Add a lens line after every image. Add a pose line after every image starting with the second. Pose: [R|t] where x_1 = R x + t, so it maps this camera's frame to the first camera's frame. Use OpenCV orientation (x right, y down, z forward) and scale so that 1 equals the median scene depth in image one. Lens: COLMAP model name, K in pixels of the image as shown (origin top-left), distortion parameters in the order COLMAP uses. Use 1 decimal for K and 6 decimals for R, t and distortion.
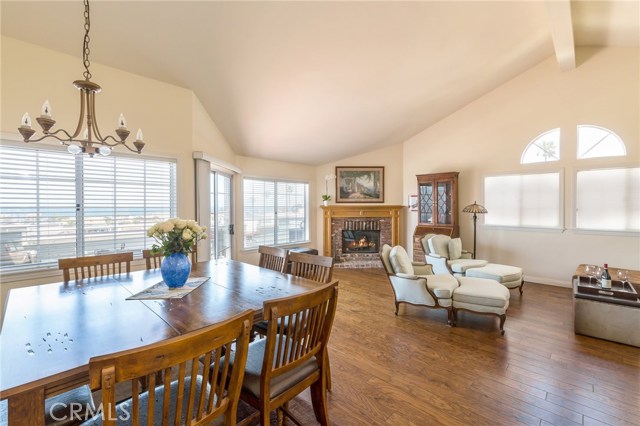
lens RADIAL K [[284.9, 0, 324.3], [0, 284.9, 207.9], [0, 0, 1]] dist [0.009513, -0.002150]
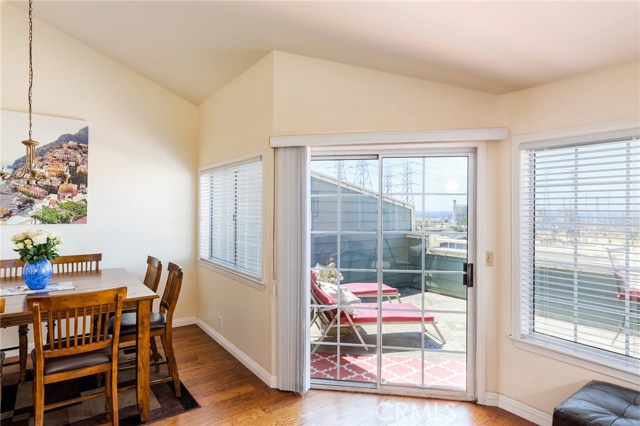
lens RADIAL K [[356.2, 0, 324.1], [0, 356.2, 208.0], [0, 0, 1]] dist [0.002121, -0.000370]
pose [[-0.181638, -0.004534, -0.983355, 0.186826], [-0.010670, 0.999940, -0.002640, -0.016146], [0.983307, 0.010013, -0.181676, 0.673814]]
